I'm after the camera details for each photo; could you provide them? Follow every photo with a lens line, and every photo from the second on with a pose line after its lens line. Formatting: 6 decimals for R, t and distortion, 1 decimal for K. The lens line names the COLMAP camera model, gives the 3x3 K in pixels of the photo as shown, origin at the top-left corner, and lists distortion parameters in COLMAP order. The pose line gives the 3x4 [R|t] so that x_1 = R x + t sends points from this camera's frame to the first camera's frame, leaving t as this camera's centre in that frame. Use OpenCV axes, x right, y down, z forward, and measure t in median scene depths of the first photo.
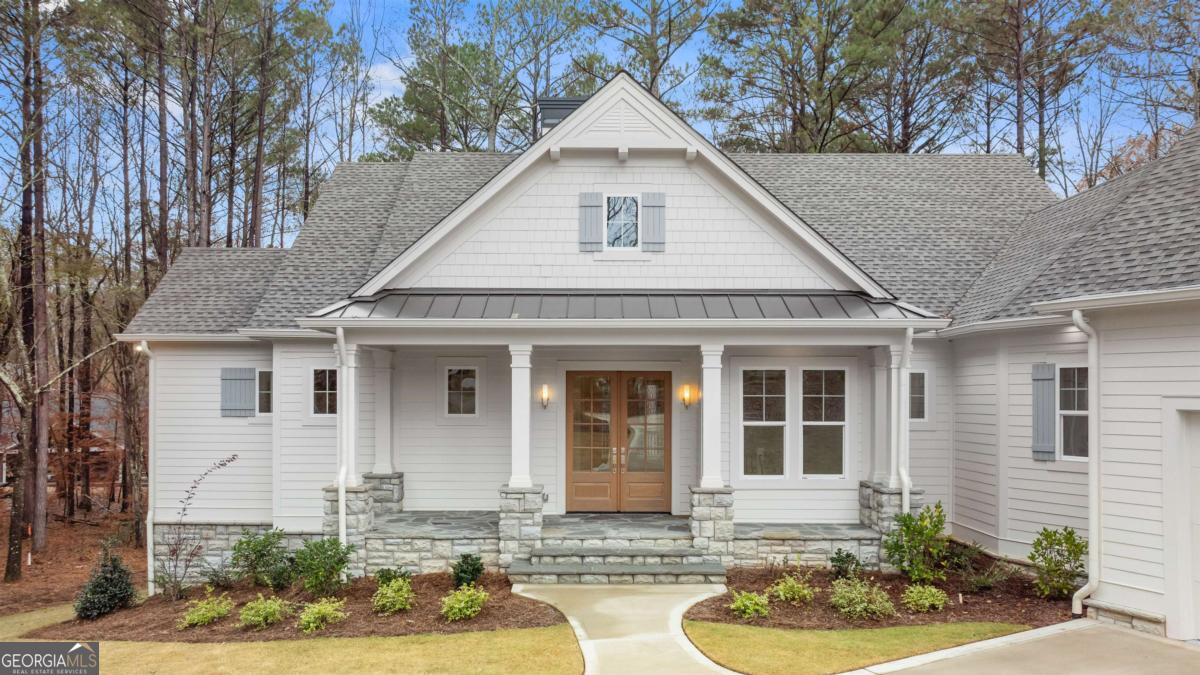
lens RADIAL K [[868.6, 0, 600.0], [0, 868.6, 337.5], [0, 0, 1]] dist [-0.000795, -0.000060]
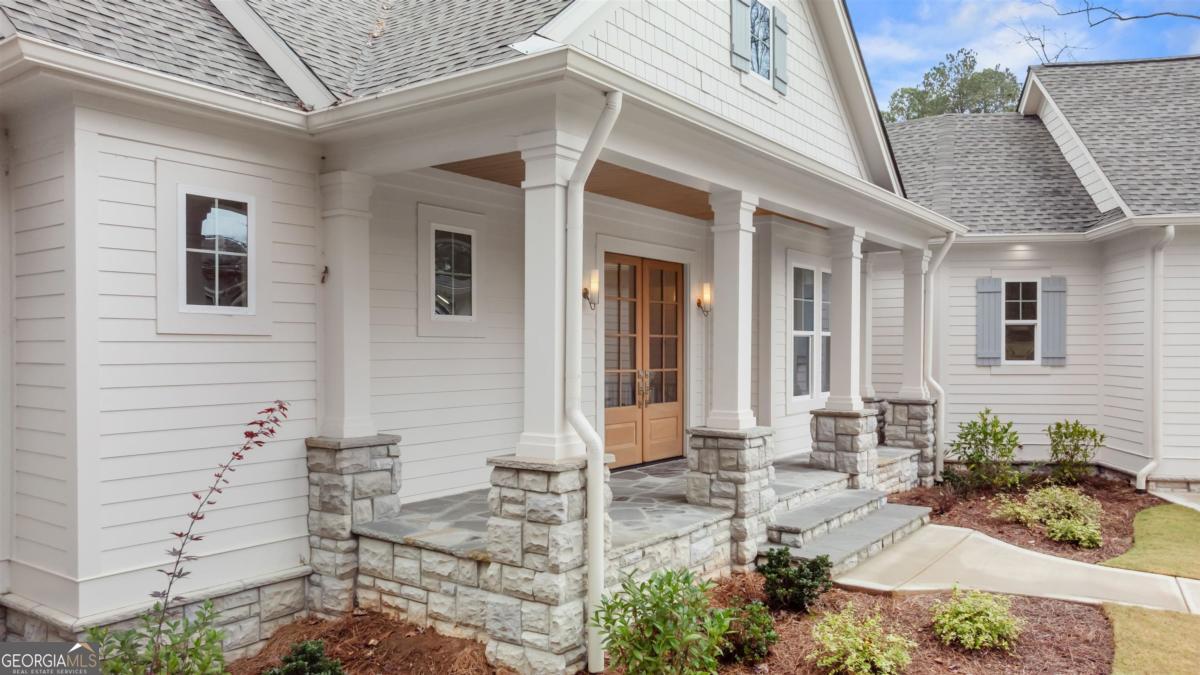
lens RADIAL K [[868.6, 0, 600.0], [0, 868.6, 337.5], [0, 0, 1]] dist [-0.000795, -0.000060]
pose [[0.582765, 0.008862, 0.812592, -0.653841], [-0.052653, 0.998251, 0.026874, 0.099964], [-0.810933, -0.058446, 0.582212, 0.745130]]
